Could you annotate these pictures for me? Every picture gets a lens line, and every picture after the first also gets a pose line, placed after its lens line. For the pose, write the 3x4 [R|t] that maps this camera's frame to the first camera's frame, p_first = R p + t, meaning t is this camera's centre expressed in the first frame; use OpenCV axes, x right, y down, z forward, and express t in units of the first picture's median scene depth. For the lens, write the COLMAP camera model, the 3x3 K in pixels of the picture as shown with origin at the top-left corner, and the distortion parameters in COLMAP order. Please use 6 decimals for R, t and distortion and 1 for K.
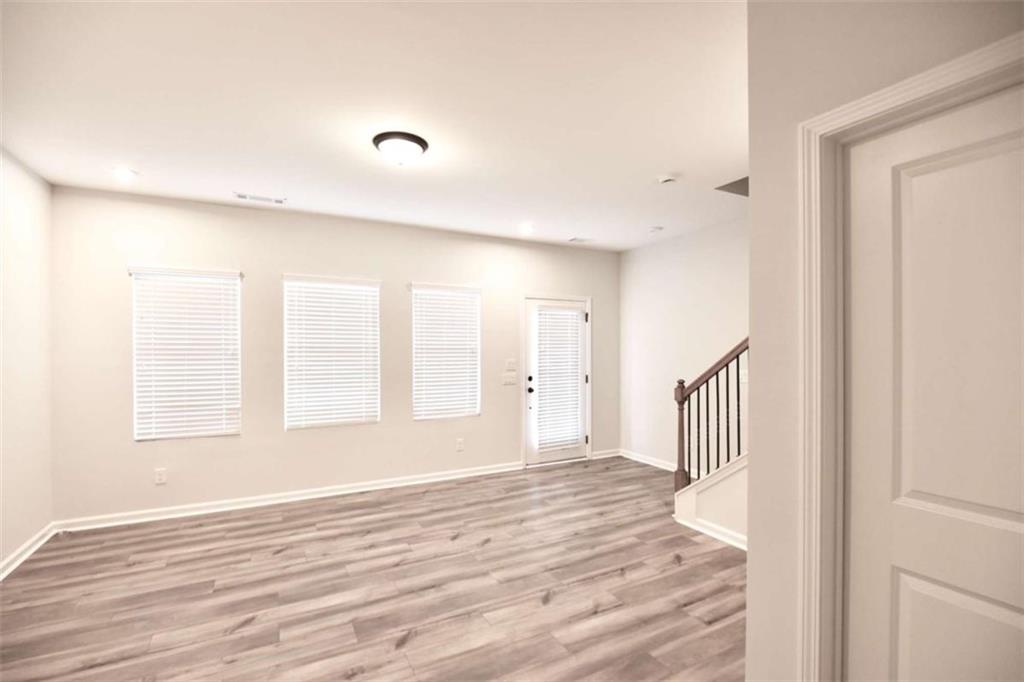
lens RADIAL K [[464.4, 0, 512.2], [0, 464.4, 352.5], [0, 0, 1]] dist [0.001740, -0.010972]
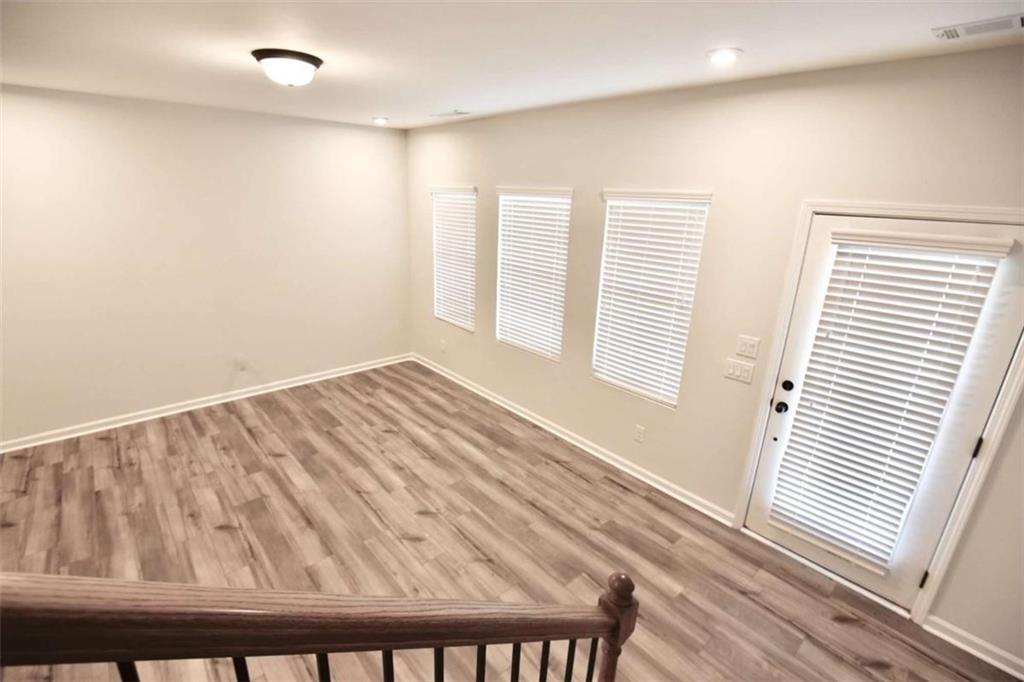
lens RADIAL K [[464.4, 0, 512.2], [0, 464.4, 352.5], [0, 0, 1]] dist [0.001740, -0.010972]
pose [[0.240219, 0.321785, -0.915833, 0.616984], [-0.041020, 0.945981, 0.321618, -0.184653], [0.969852, -0.039691, 0.240442, 0.924501]]
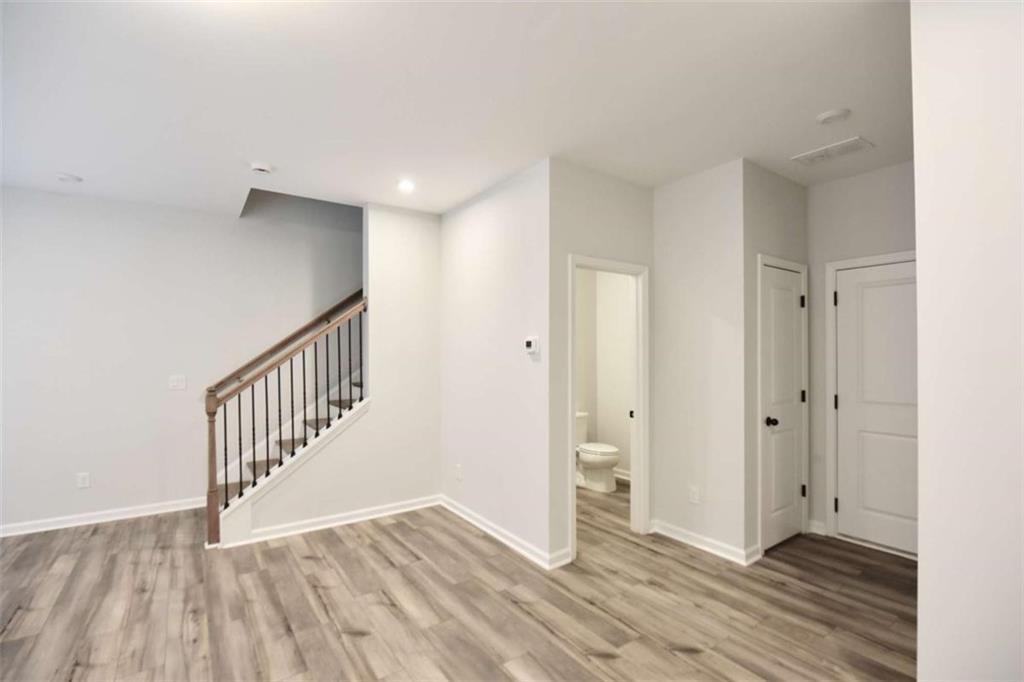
lens RADIAL K [[464.4, 0, 512.2], [0, 464.4, 352.5], [0, 0, 1]] dist [0.001740, -0.010972]
pose [[-0.126190, 0.008878, 0.991966, -0.607789], [0.007859, 0.999938, -0.007950, 0.005660], [-0.991975, 0.006793, -0.126252, 0.591866]]
